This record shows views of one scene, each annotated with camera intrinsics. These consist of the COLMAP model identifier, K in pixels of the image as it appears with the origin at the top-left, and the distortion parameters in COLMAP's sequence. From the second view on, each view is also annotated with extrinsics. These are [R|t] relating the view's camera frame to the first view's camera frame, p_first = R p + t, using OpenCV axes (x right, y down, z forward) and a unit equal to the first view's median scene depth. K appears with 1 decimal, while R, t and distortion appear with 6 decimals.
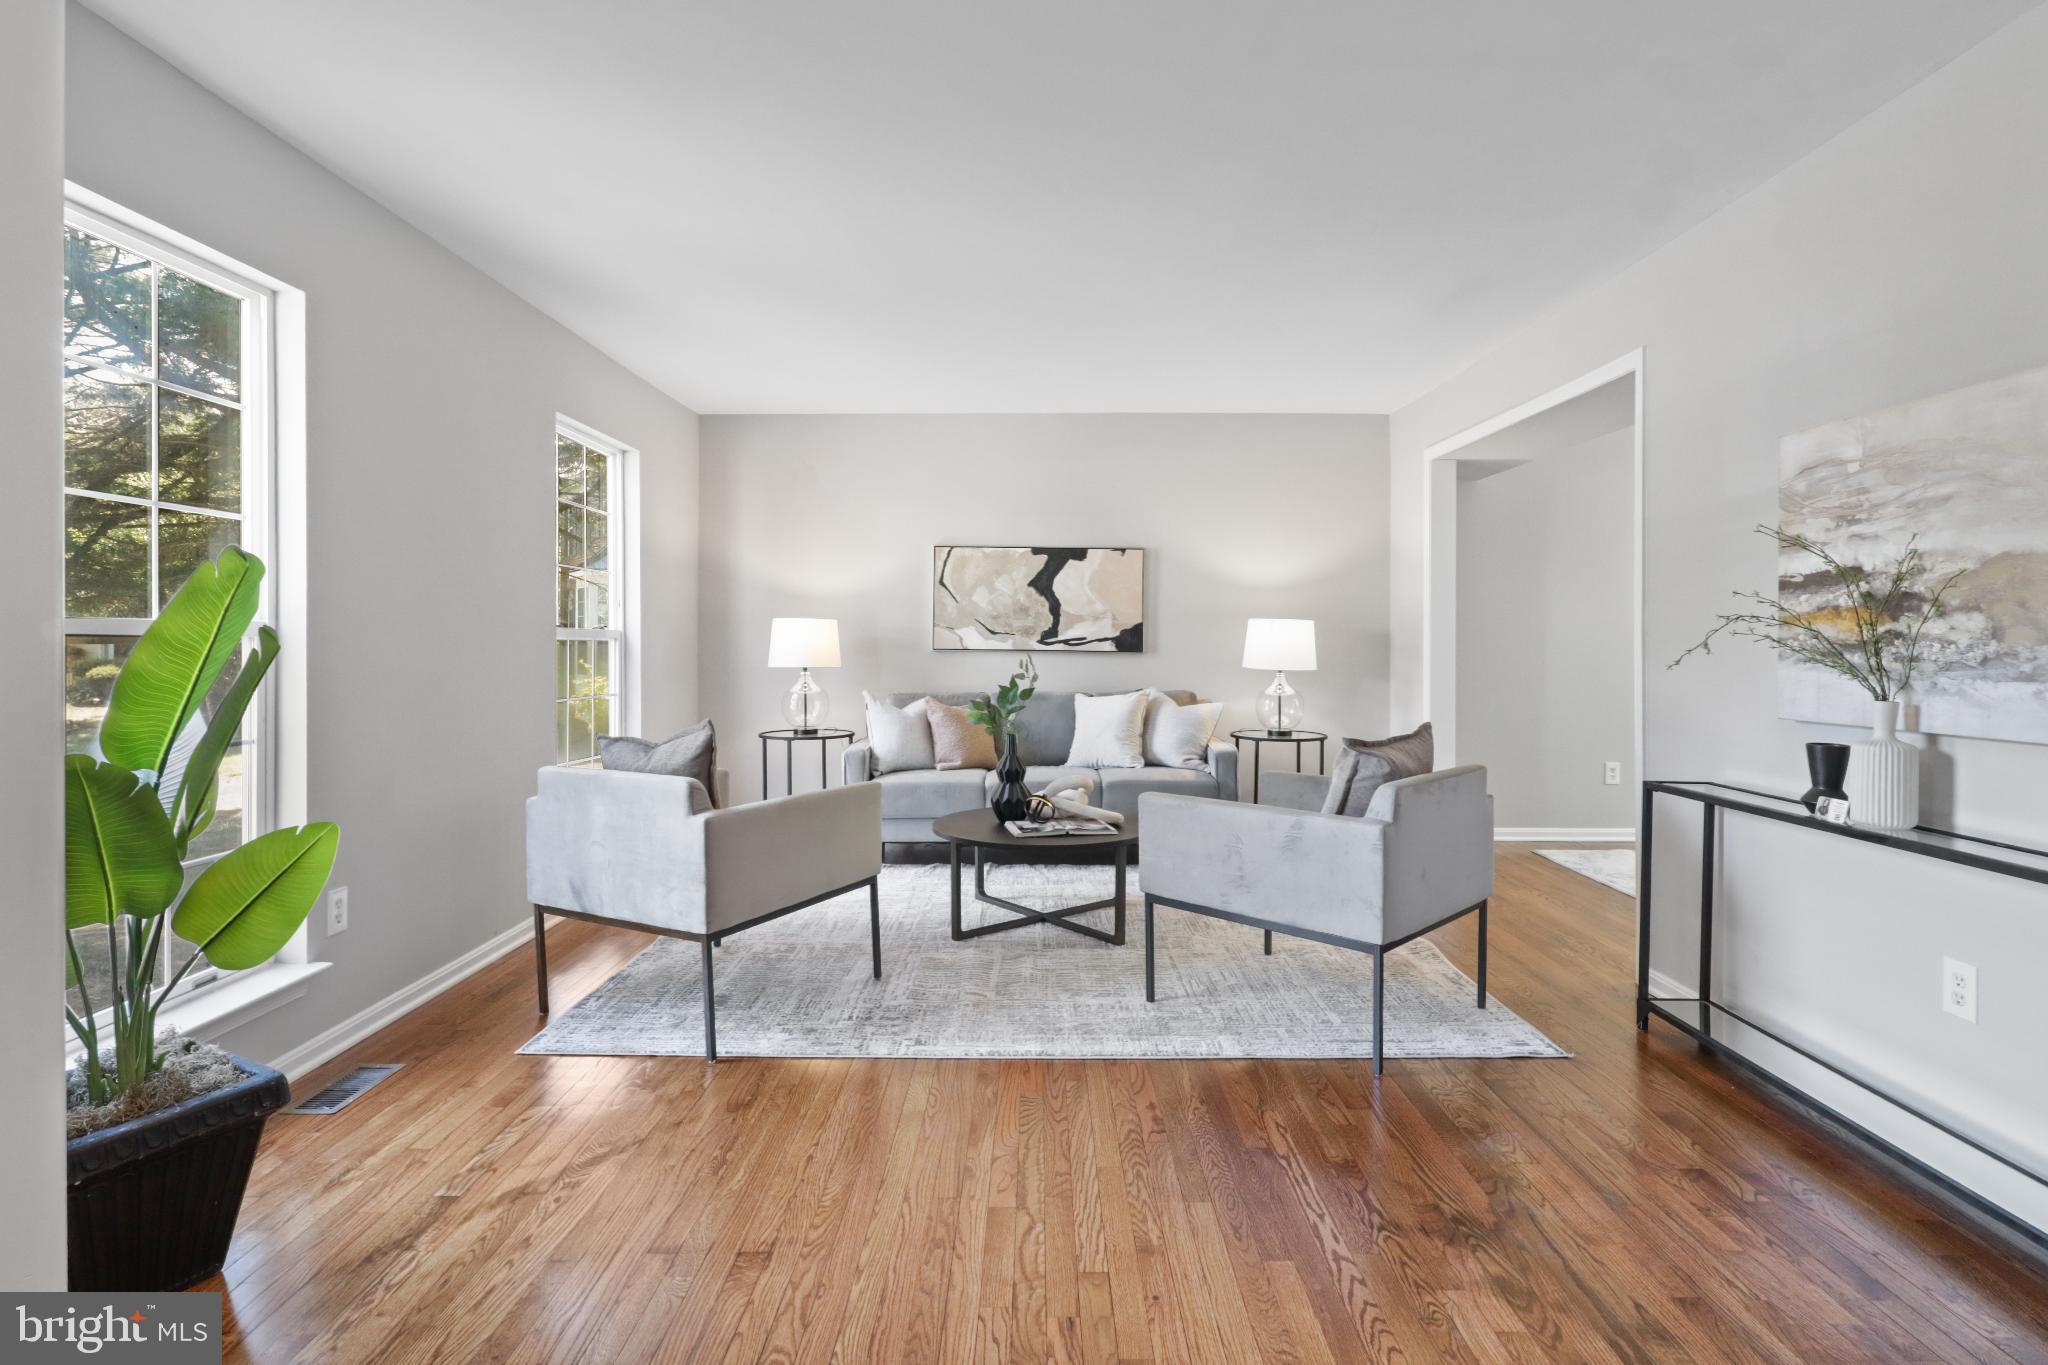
lens RADIAL K [[1037.1, 0, 1023.1], [0, 1037.1, 635.8], [0, 0, 1]] dist [-0.024685, 0.016245]
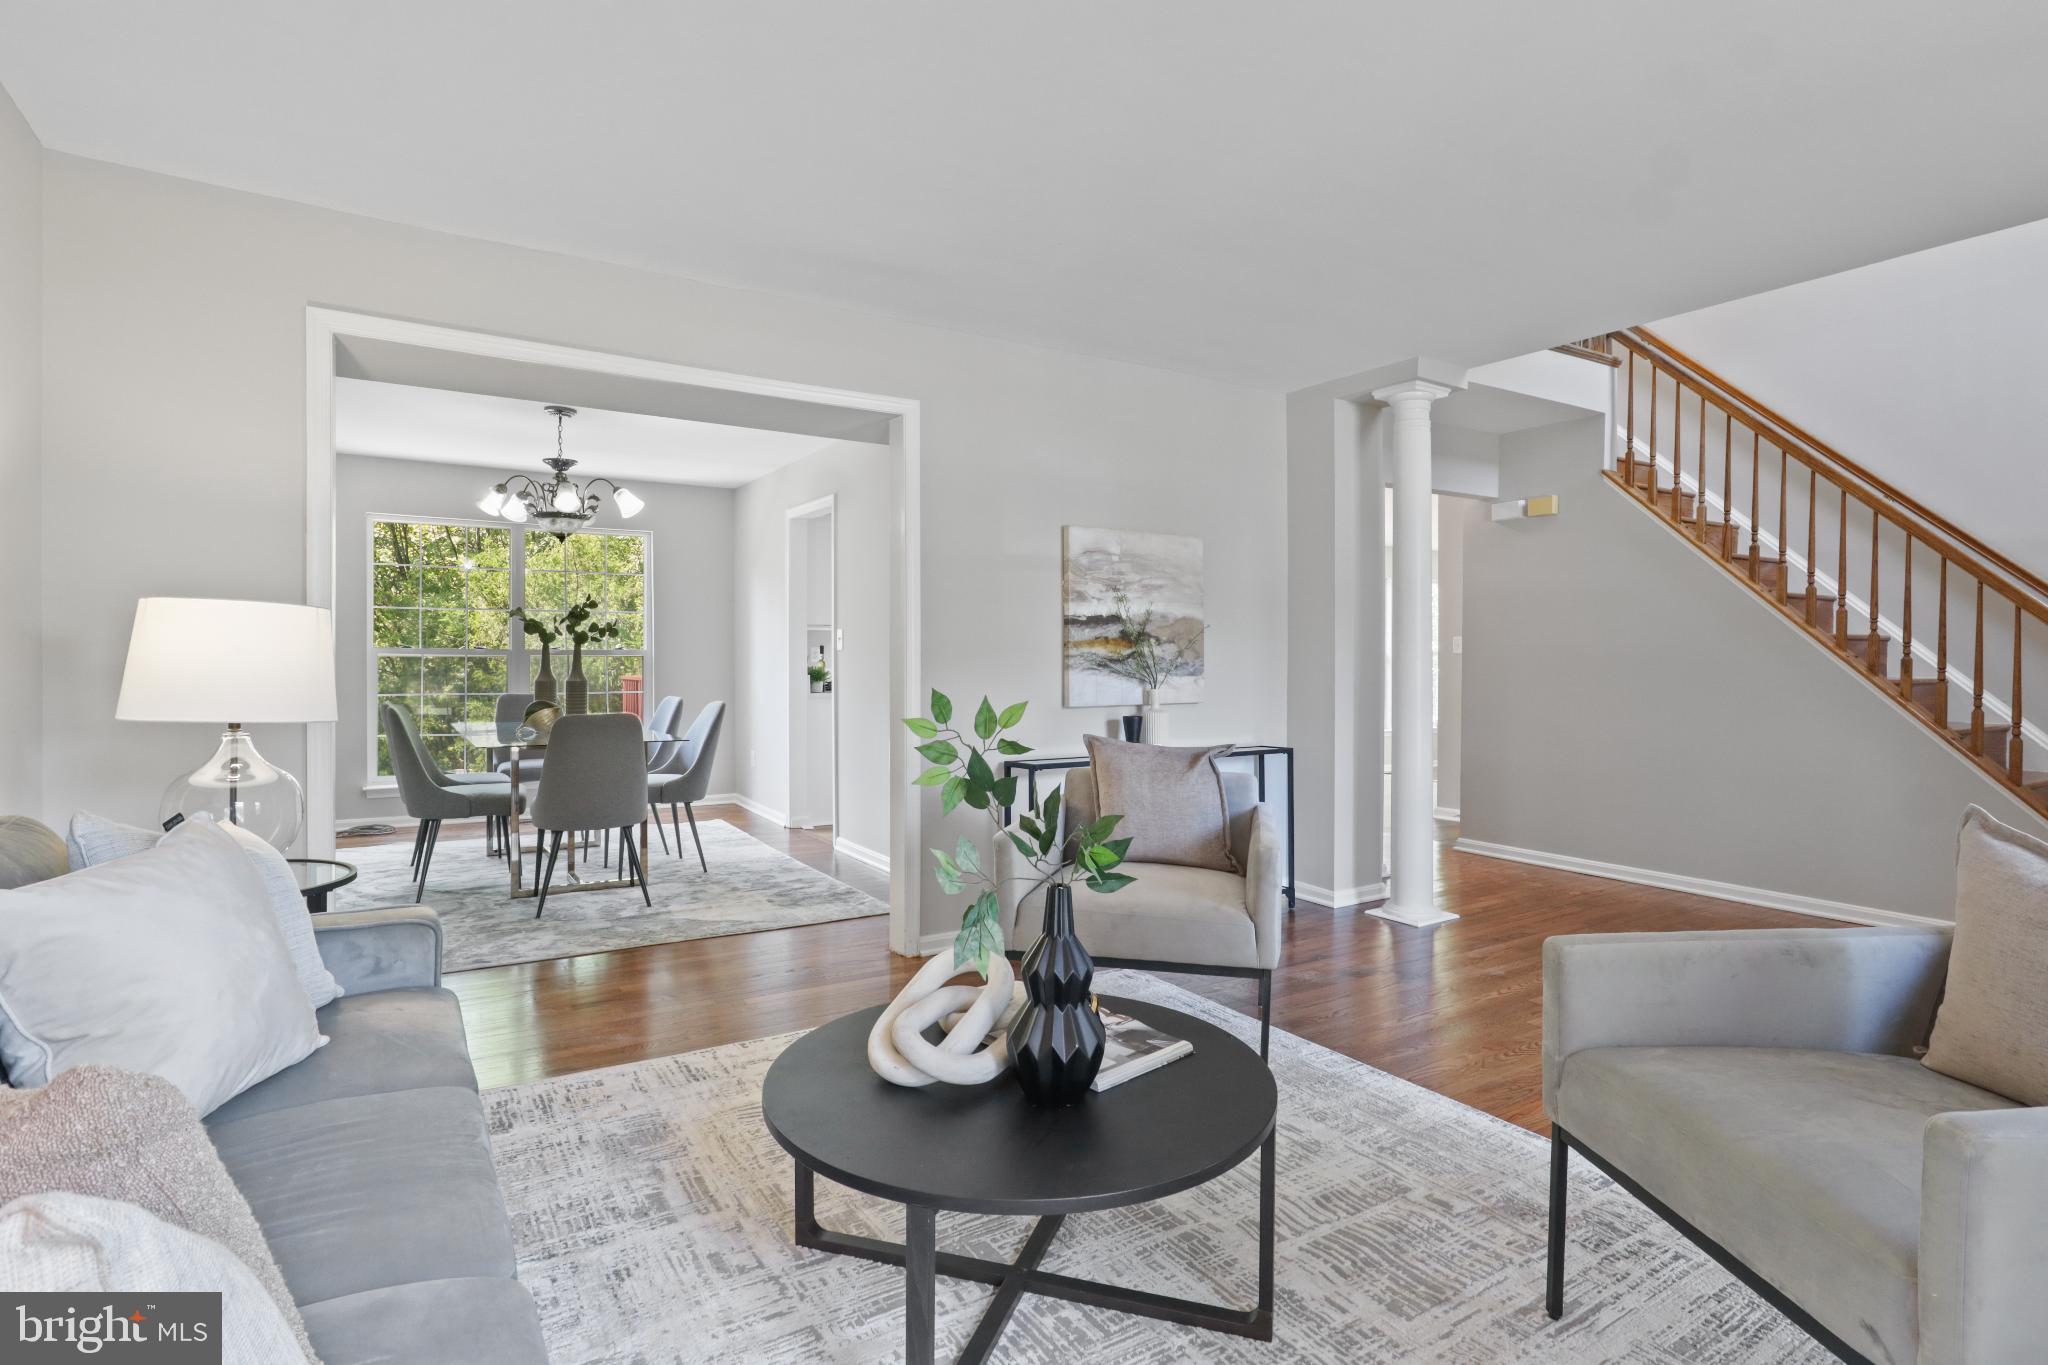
lens RADIAL K [[1032.1, 0, 1015.1], [0, 1032.1, 668.9], [0, 0, 1]] dist [-0.003768, 0.000127]
pose [[-0.533193, -0.013339, 0.845889, -0.617311], [-0.008407, 0.999910, 0.010469, 0.008125], [-0.845952, -0.001530, -0.533257, 2.166326]]
